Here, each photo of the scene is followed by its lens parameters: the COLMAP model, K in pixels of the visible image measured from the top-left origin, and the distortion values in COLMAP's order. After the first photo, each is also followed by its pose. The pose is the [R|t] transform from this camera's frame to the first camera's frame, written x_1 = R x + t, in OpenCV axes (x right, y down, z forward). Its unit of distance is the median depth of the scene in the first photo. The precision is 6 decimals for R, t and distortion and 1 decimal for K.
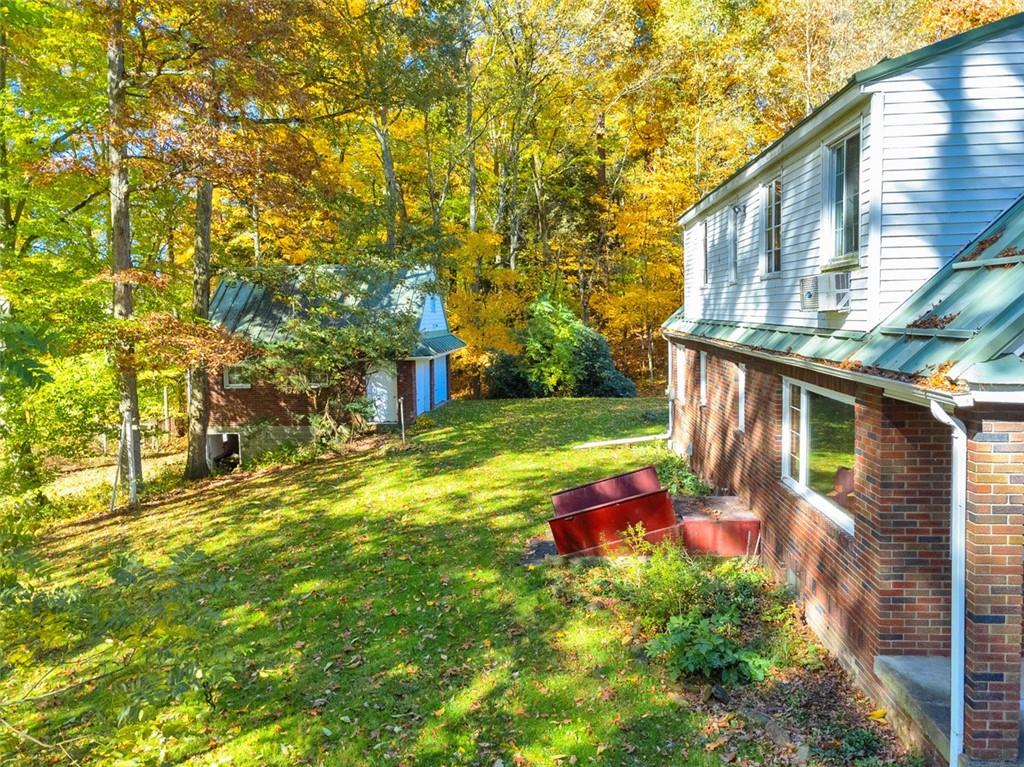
lens RADIAL K [[773.7, 0, 513.2], [0, 773.7, 368.0], [0, 0, 1]] dist [0.019138, 0.003526]
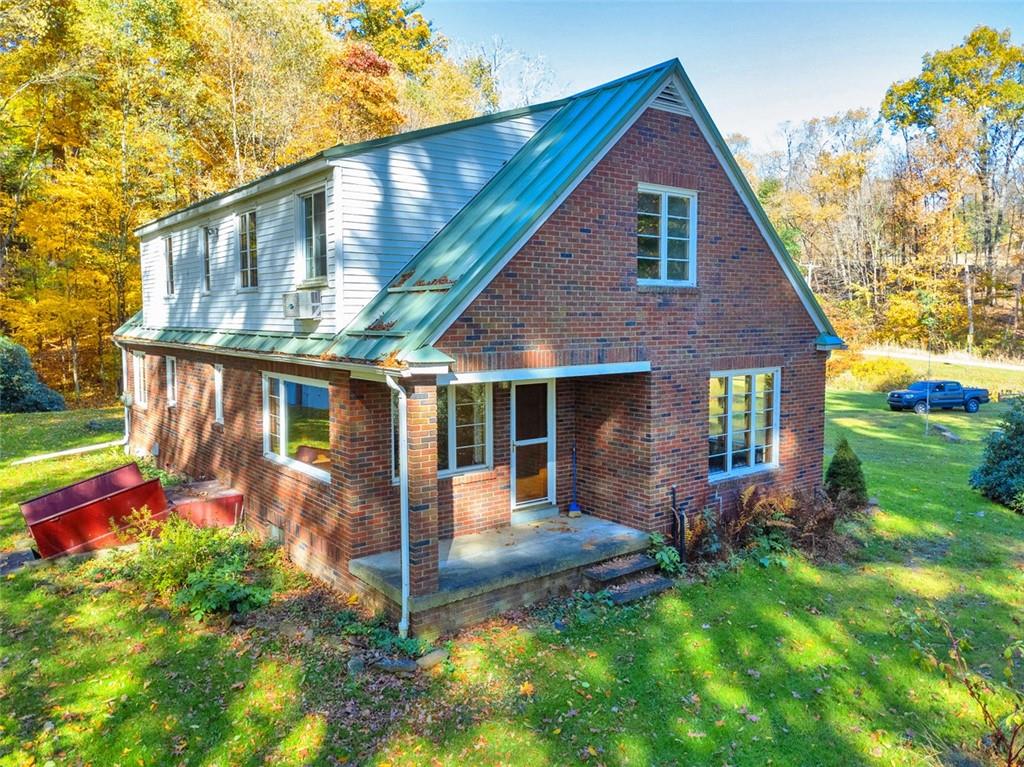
lens RADIAL K [[773.7, 0, 513.2], [0, 773.7, 368.0], [0, 0, 1]] dist [0.019138, 0.003526]
pose [[0.747194, -0.023960, 0.664174, -0.149149], [0.035027, 0.999381, -0.003352, 0.019580], [-0.663682, 0.025769, 0.747571, -0.163084]]
